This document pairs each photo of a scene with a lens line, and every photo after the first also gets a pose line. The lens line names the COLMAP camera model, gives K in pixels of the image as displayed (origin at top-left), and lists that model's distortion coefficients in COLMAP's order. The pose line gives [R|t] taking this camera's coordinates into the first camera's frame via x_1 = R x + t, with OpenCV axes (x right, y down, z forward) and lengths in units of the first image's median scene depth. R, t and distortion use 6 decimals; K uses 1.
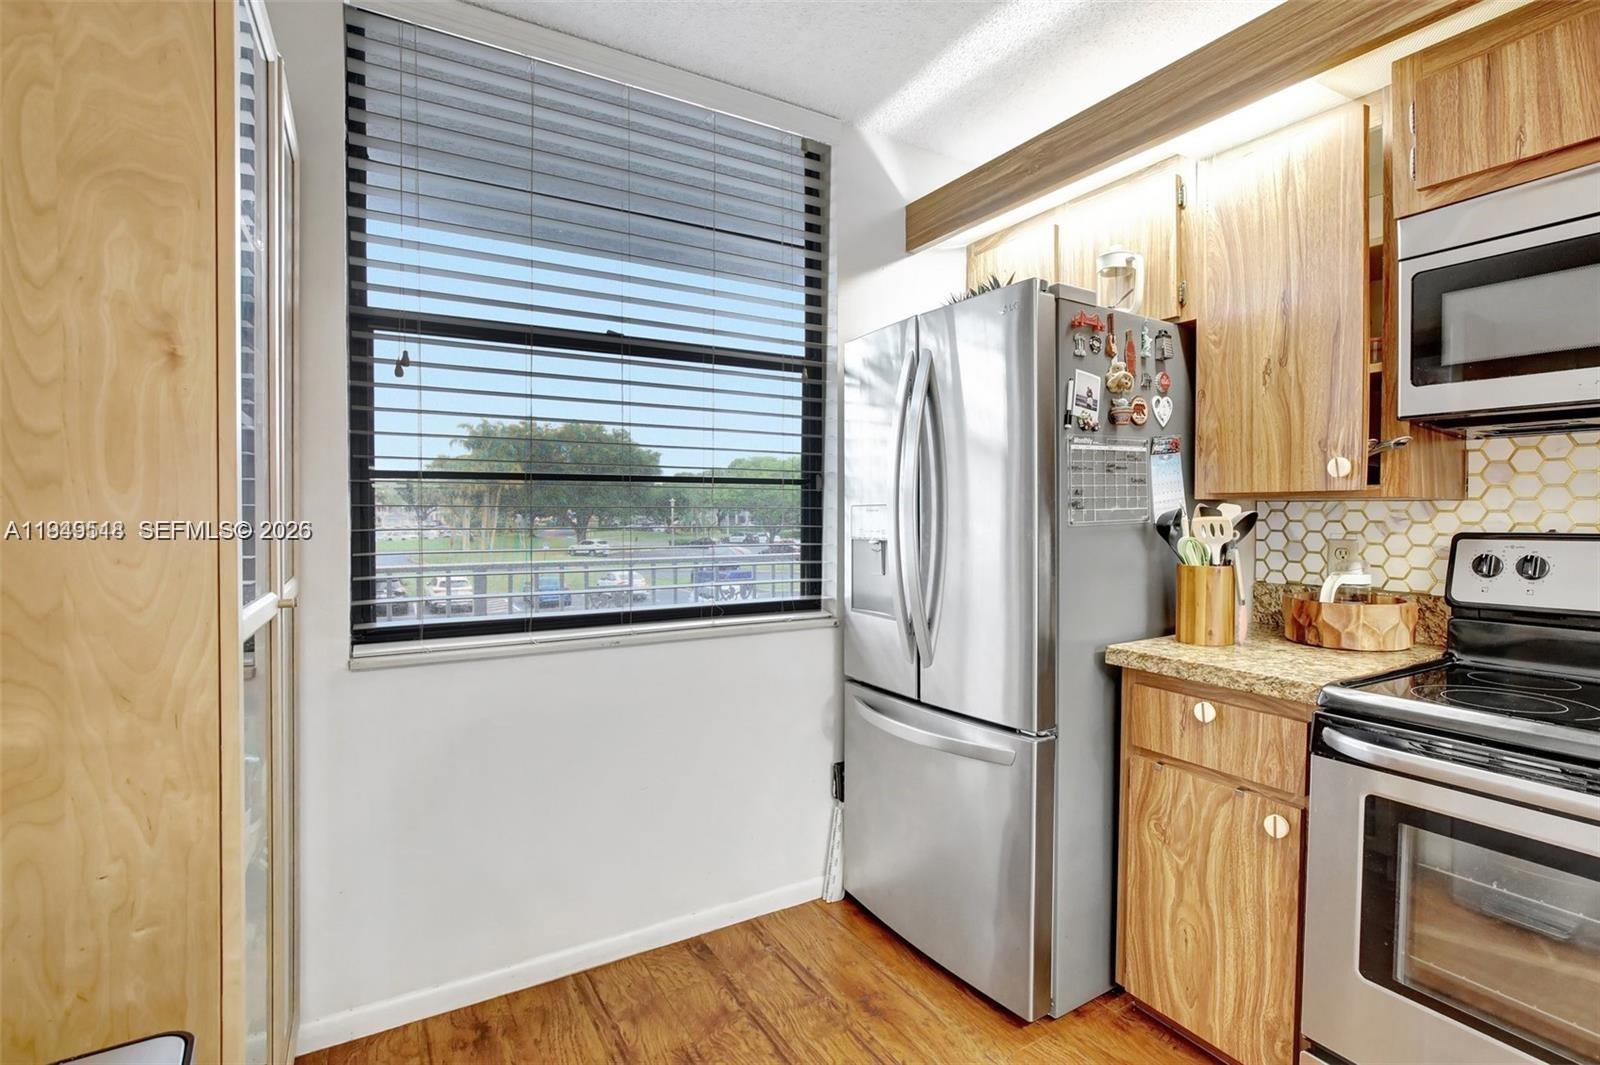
lens RADIAL K [[765.4, 0, 809.1], [0, 765.4, 512.0], [0, 0, 1]] dist [-0.028211, 0.000366]
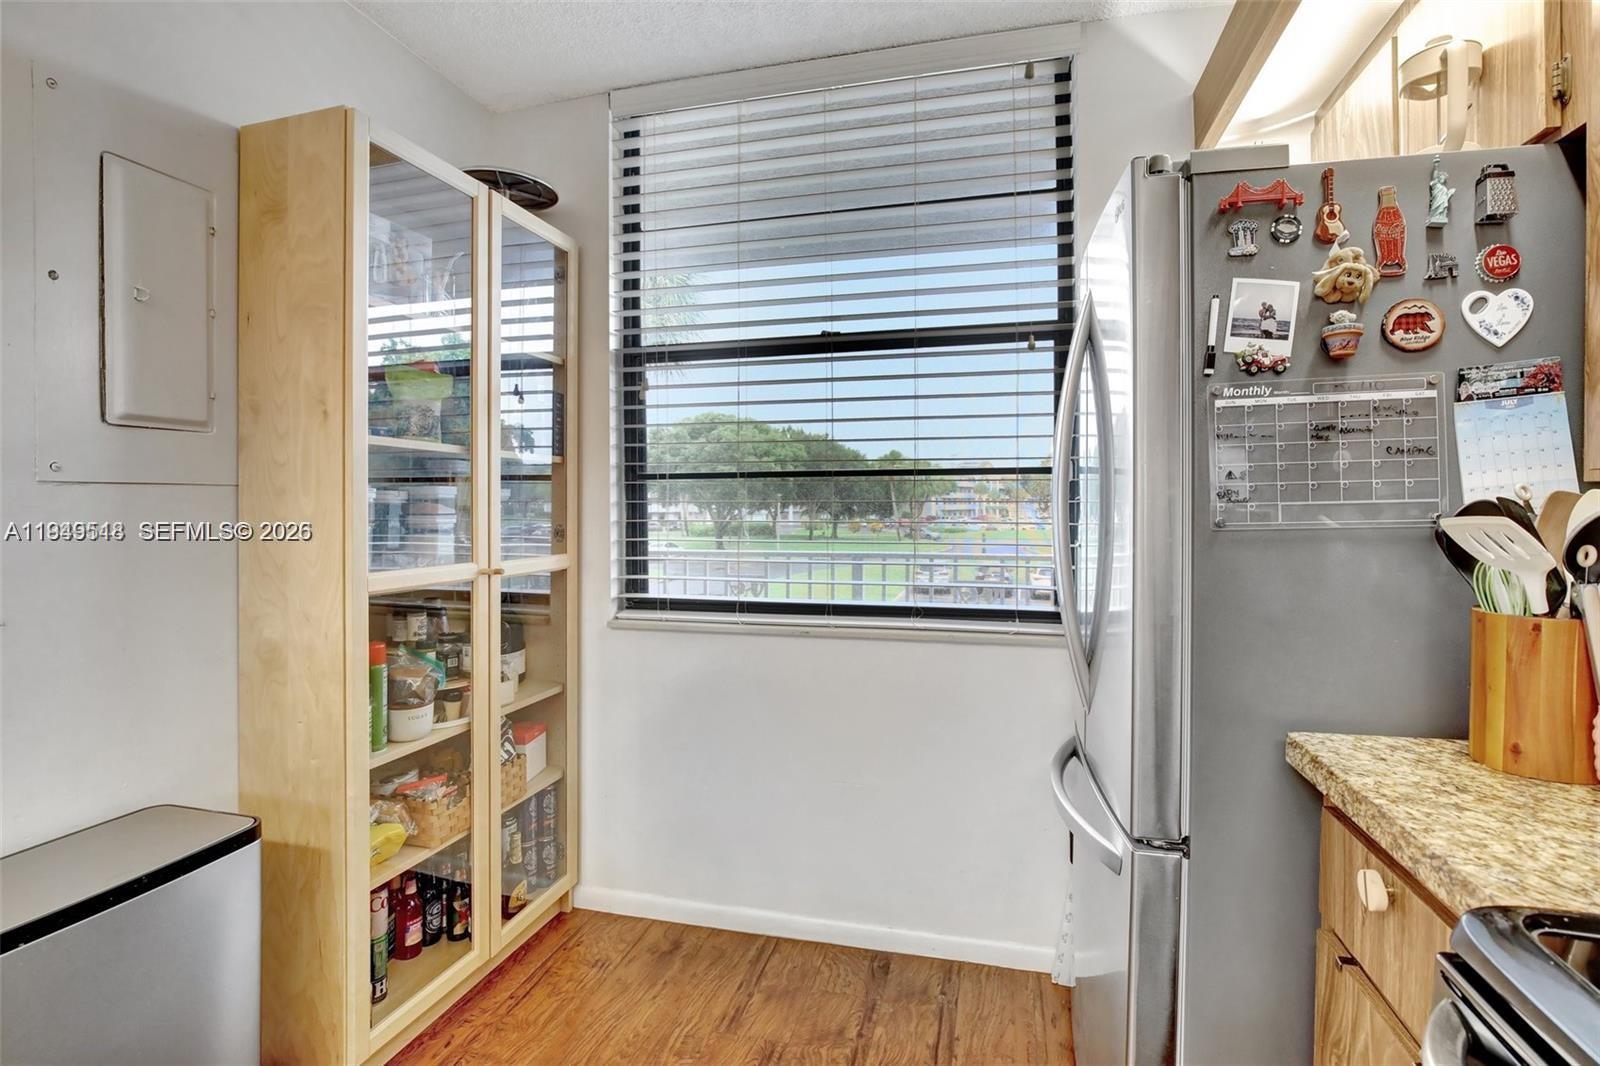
lens RADIAL K [[755.2, 0, 794.9], [0, 755.2, 500.2], [0, 0, 1]] dist [-0.030829, 0.001044]
pose [[0.694019, -0.005650, -0.719935, 0.499688], [0.001318, 0.999978, -0.006576, -0.001791], [0.719956, 0.003615, 0.694011, 0.293767]]
